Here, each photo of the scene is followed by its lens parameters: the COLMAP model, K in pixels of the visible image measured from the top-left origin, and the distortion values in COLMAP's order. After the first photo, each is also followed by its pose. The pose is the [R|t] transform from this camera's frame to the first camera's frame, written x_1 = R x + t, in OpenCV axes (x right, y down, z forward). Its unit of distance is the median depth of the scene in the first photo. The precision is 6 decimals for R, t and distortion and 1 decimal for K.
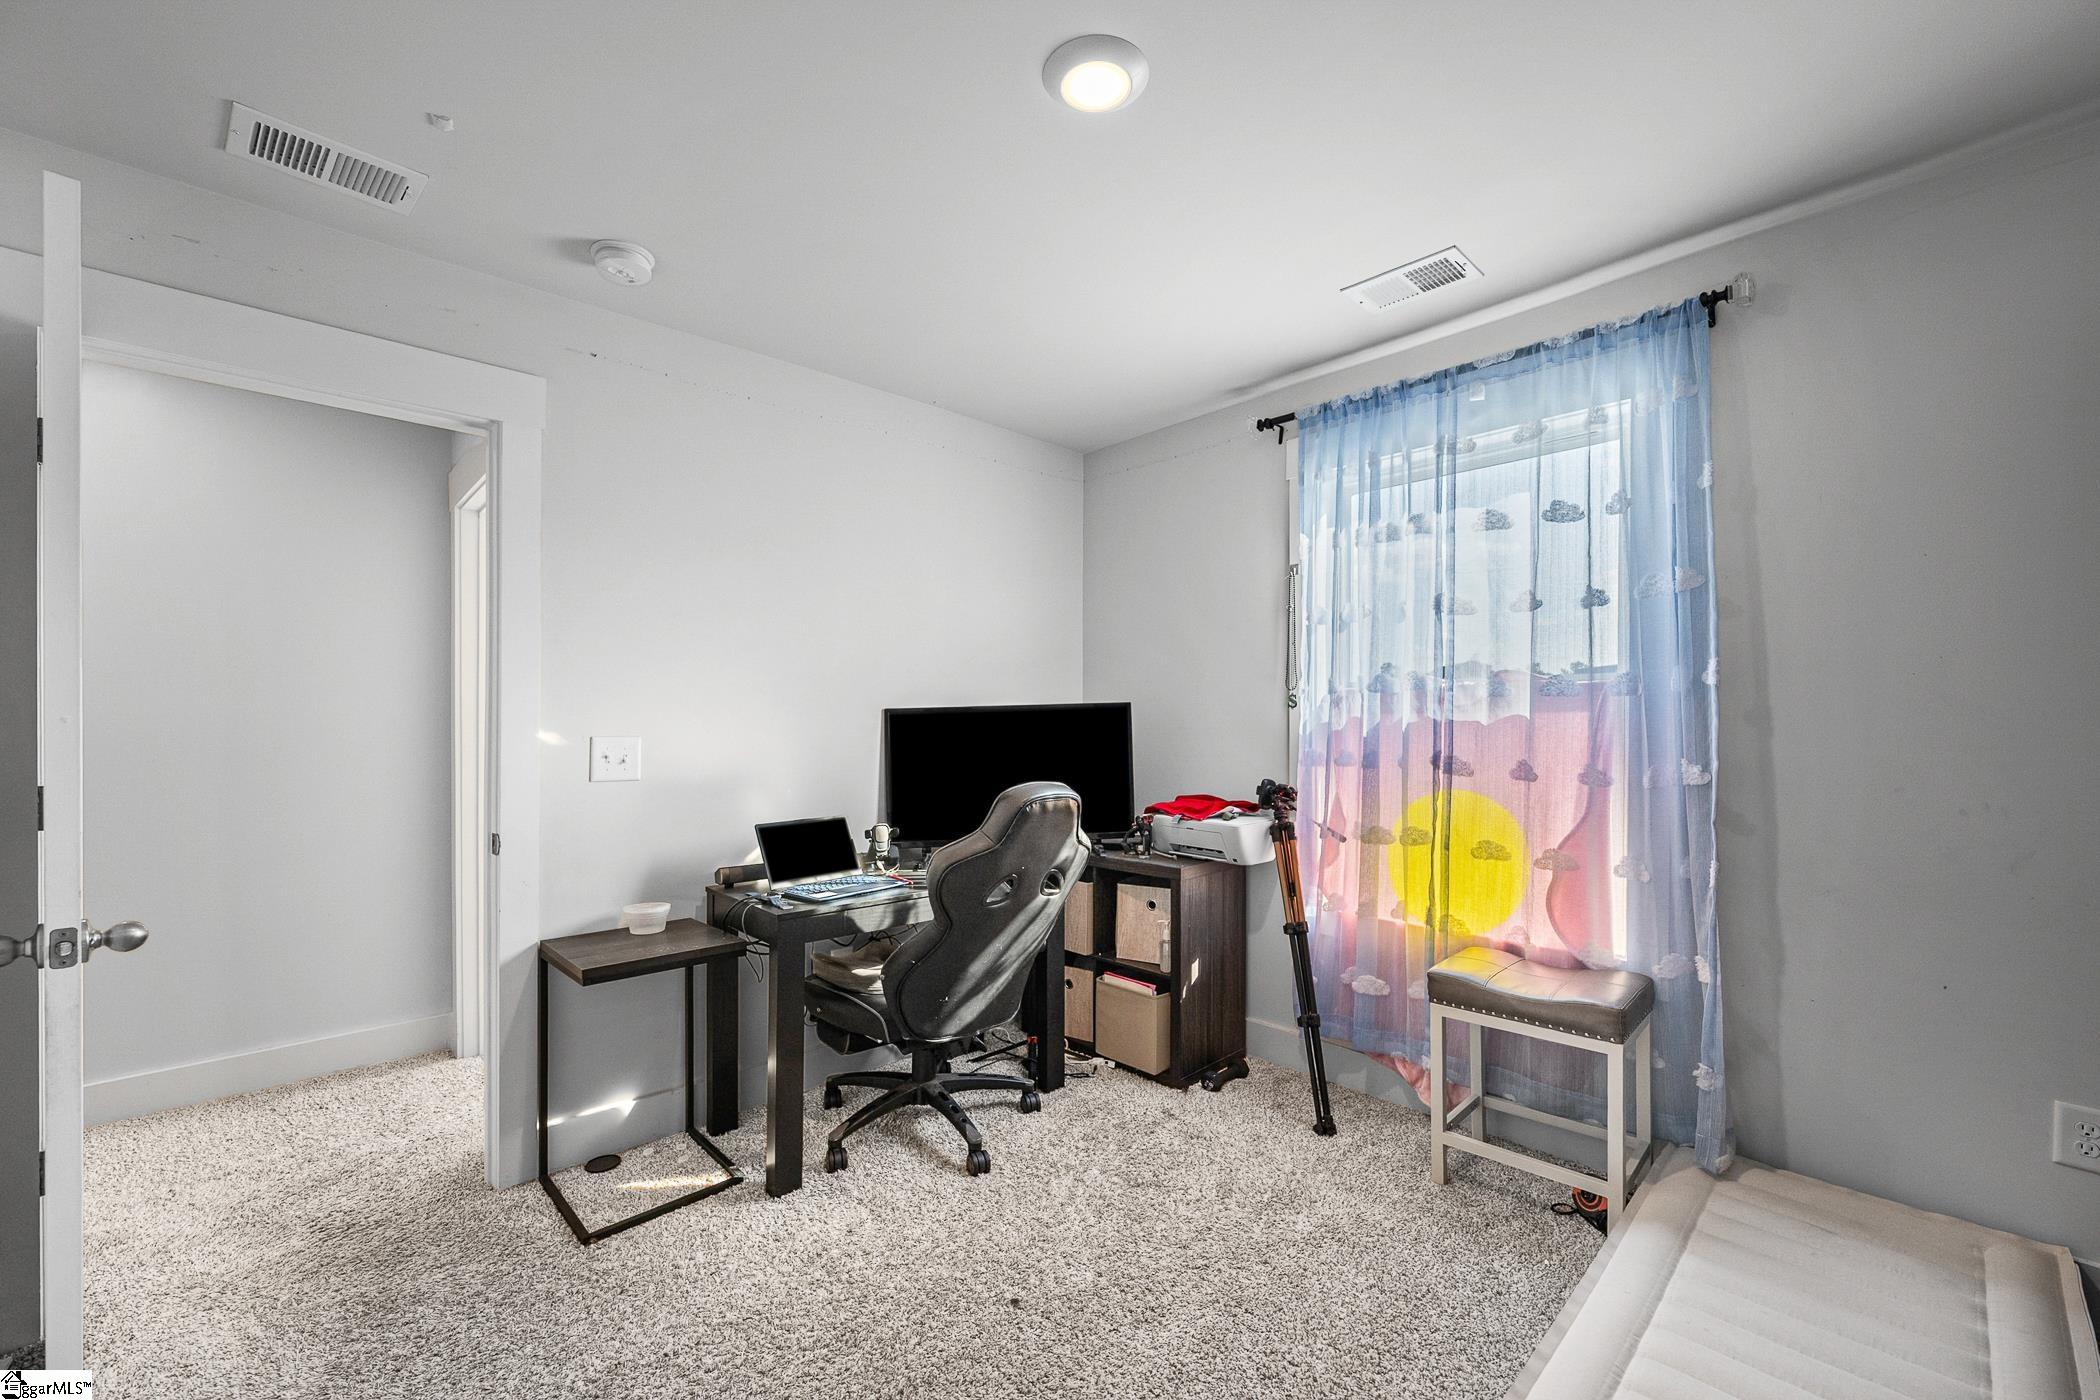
lens RADIAL K [[833.5, 0, 1072.6], [0, 833.5, 740.3], [0, 0, 1]] dist [-0.005708, 0.000423]
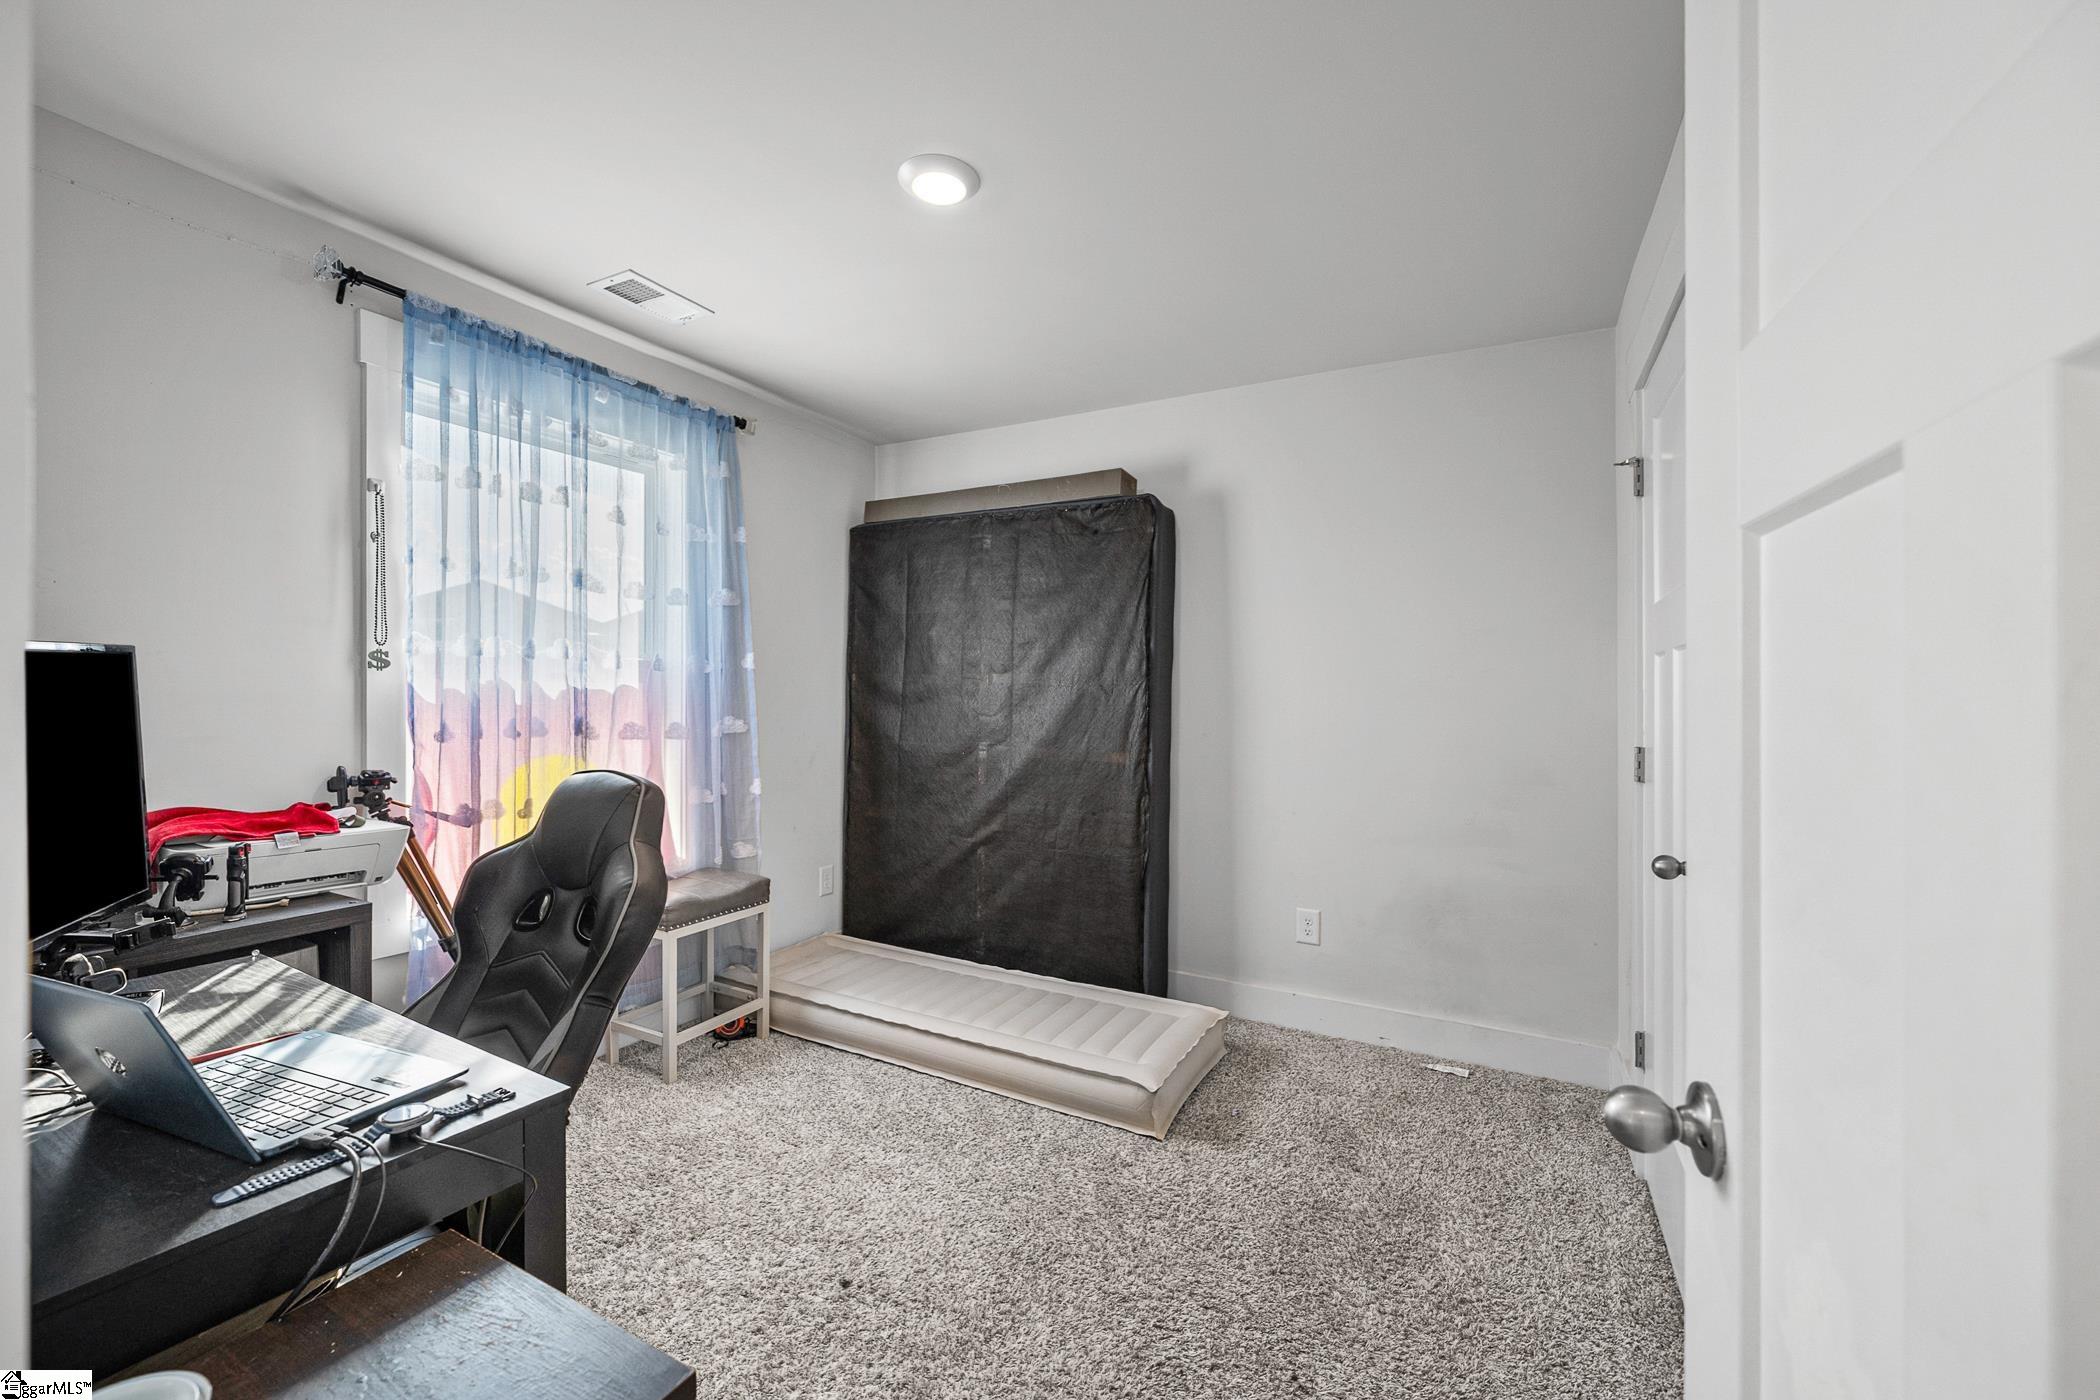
lens RADIAL K [[833.5, 0, 1048.7], [0, 833.5, 689.9], [0, 0, 1]] dist [-0.005708, 0.000423]
pose [[-0.302016, -0.001225, 0.953302, -0.746424], [0.002247, 0.999995, 0.001997, -0.022865], [-0.953300, 0.002745, -0.302012, 0.752127]]
